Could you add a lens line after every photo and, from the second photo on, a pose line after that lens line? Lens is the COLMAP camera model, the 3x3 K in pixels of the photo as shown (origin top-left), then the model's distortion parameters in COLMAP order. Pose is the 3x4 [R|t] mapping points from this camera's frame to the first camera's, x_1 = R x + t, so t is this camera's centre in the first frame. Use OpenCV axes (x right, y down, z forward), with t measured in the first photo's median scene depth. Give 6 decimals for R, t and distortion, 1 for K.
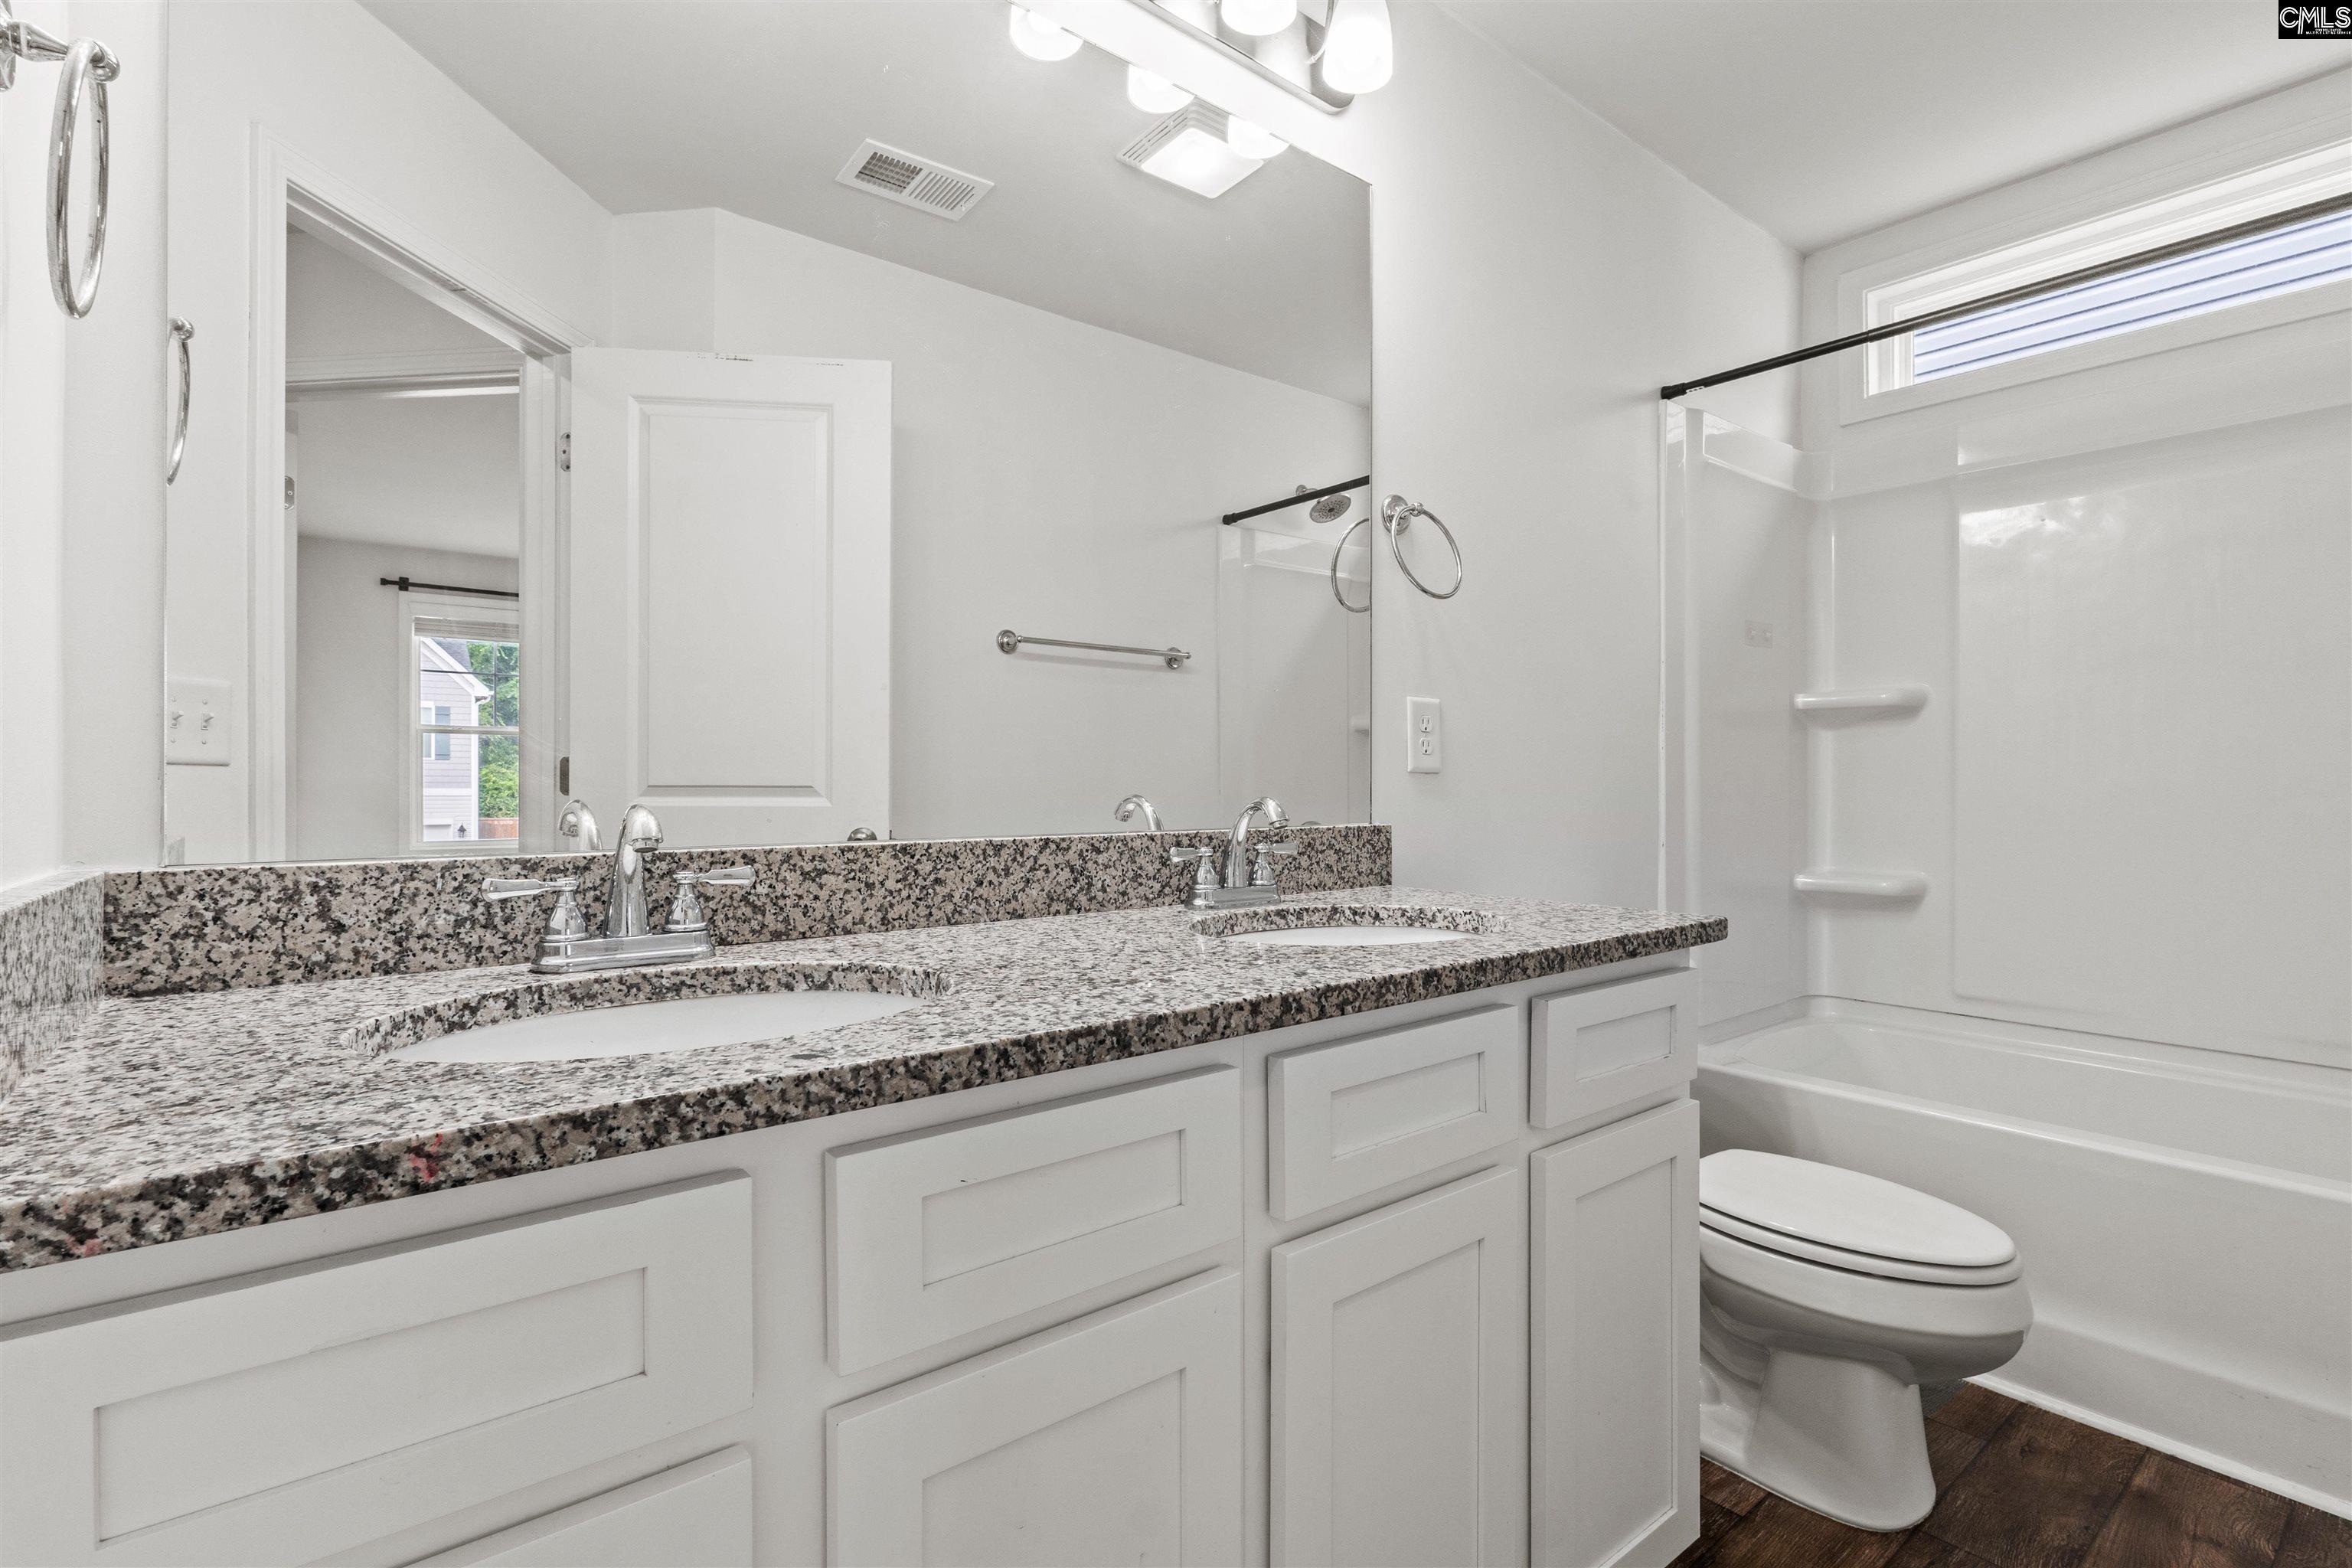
lens RADIAL K [[1101.9, 0, 1185.6], [0, 1101.9, 783.0], [0, 0, 1]] dist [0.001480, -0.000160]
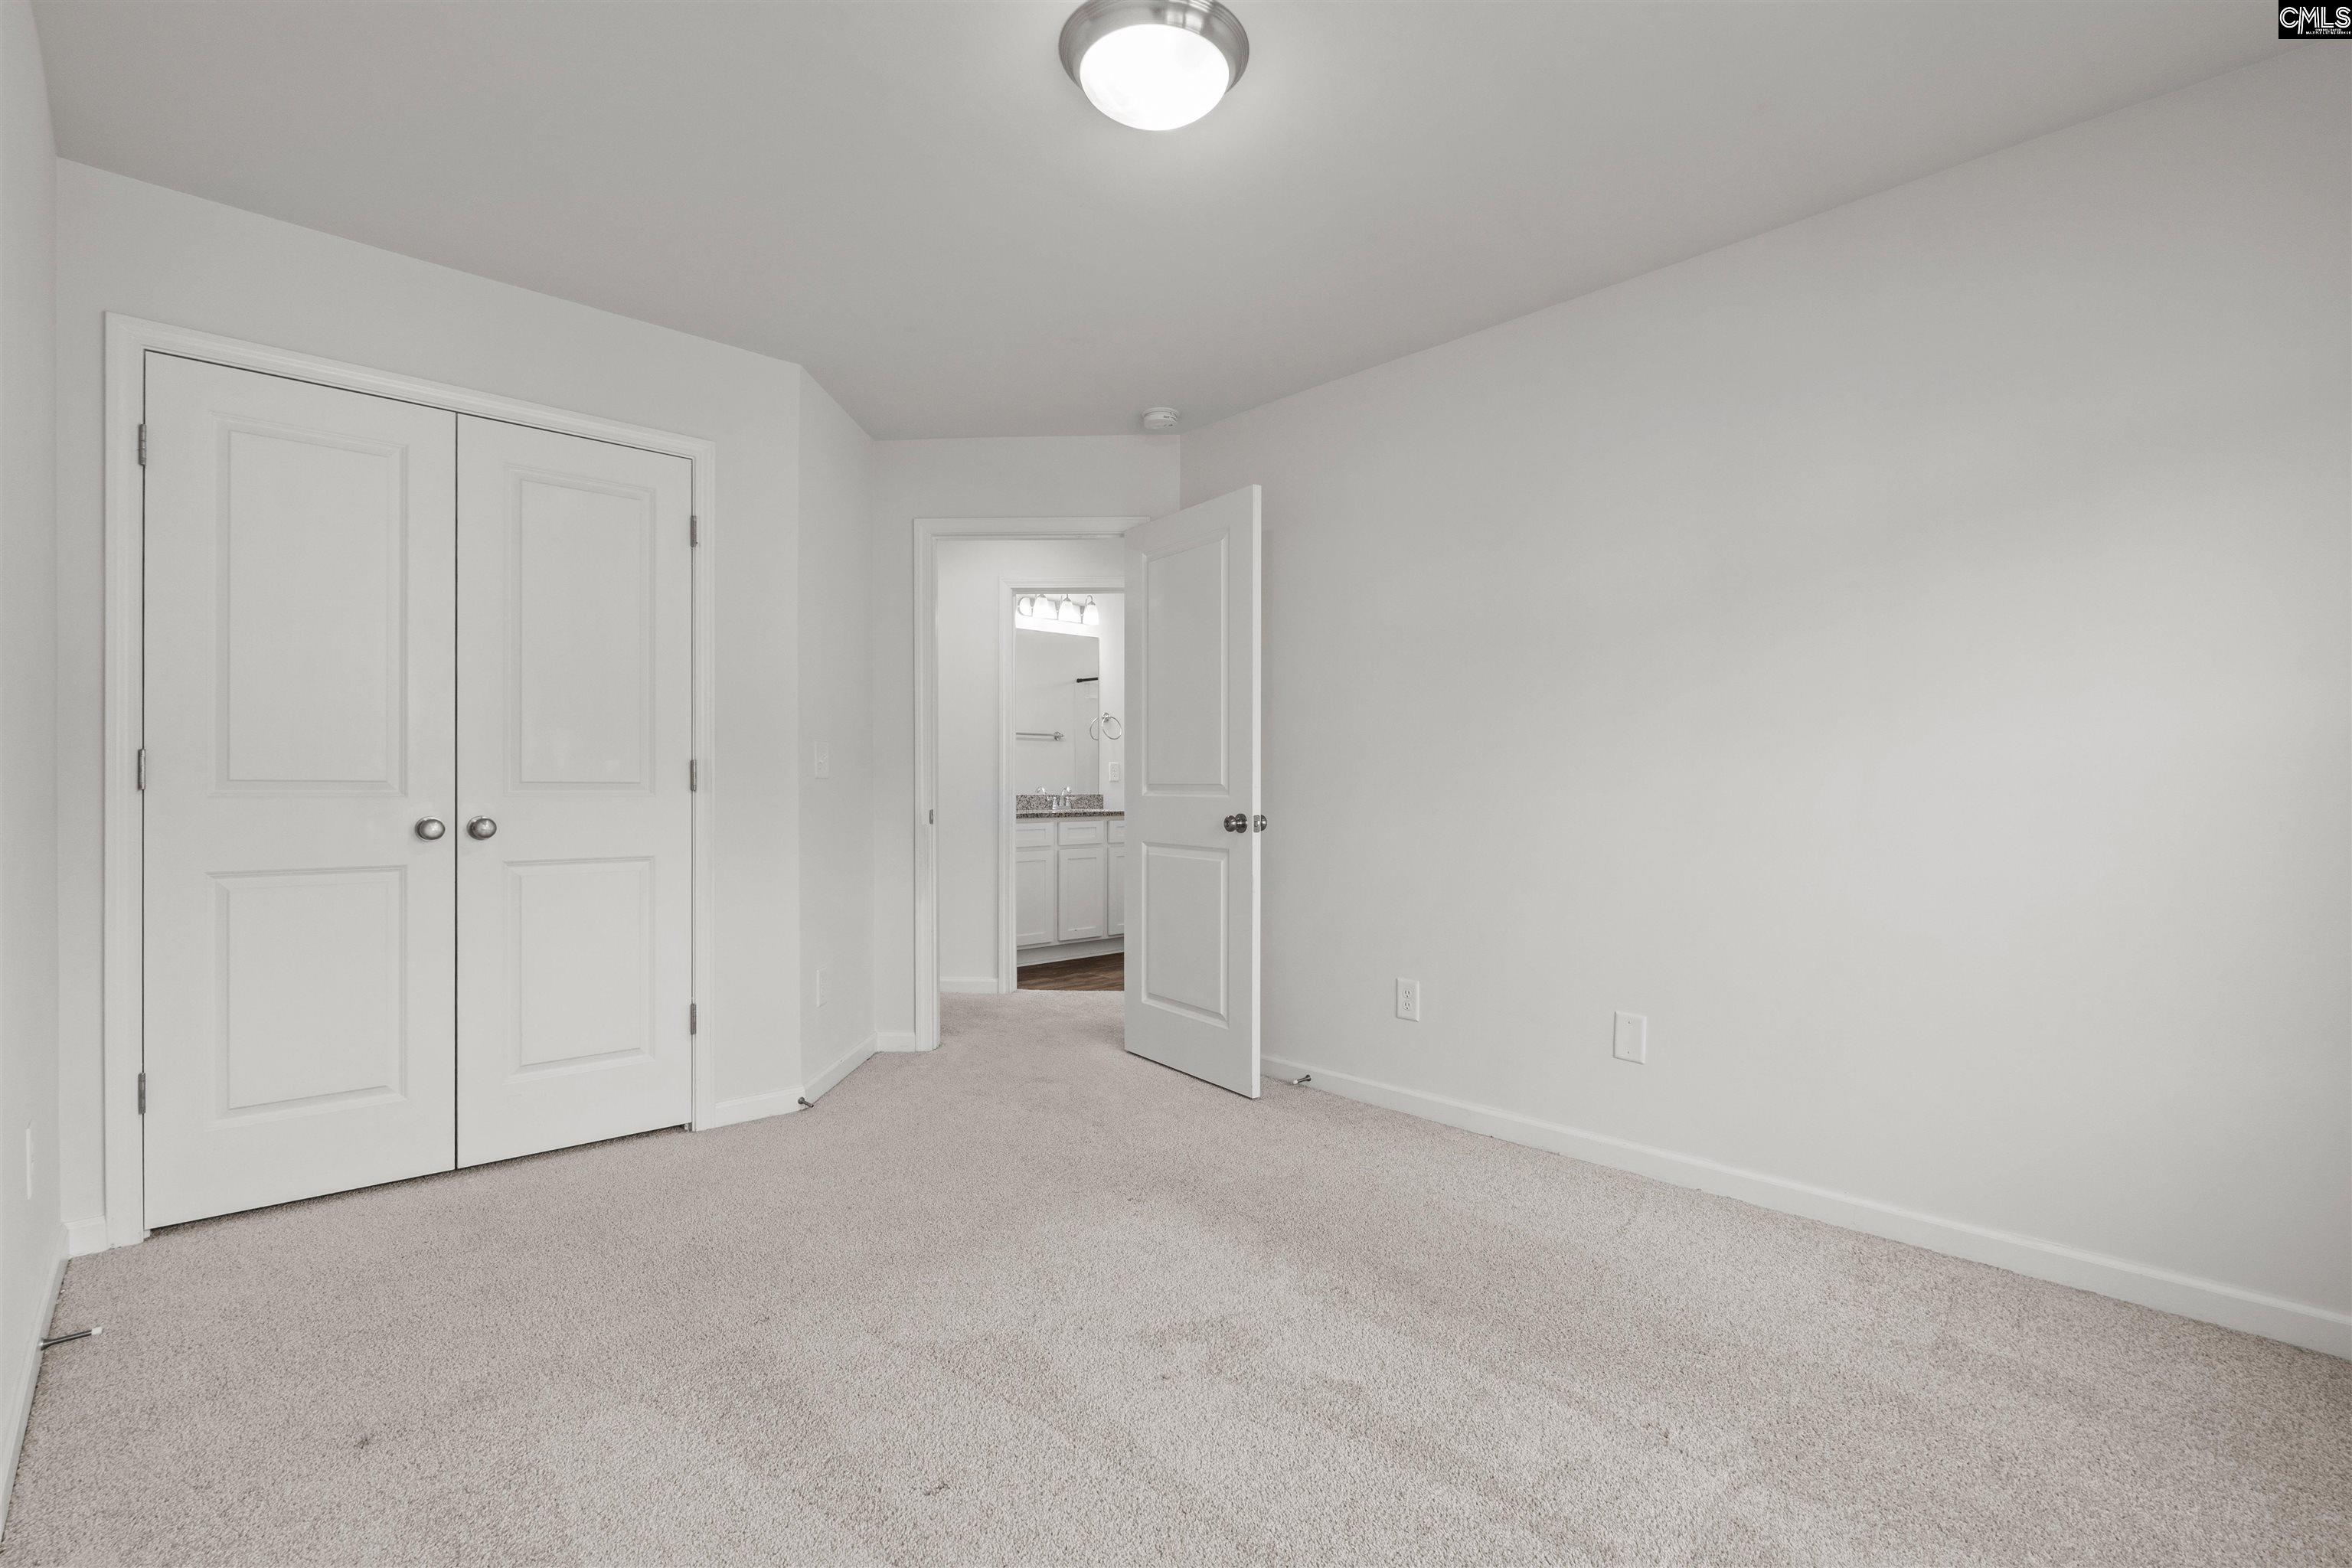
lens RADIAL K [[1101.9, 0, 1173.9], [0, 1101.9, 799.2], [0, 0, 1]] dist [0.001480, -0.000160]
pose [[0.997826, 0.000961, 0.065897, 0.283895], [-0.001744, 0.999929, 0.011827, 0.011504], [-0.065881, -0.011916, 0.997756, -4.952509]]
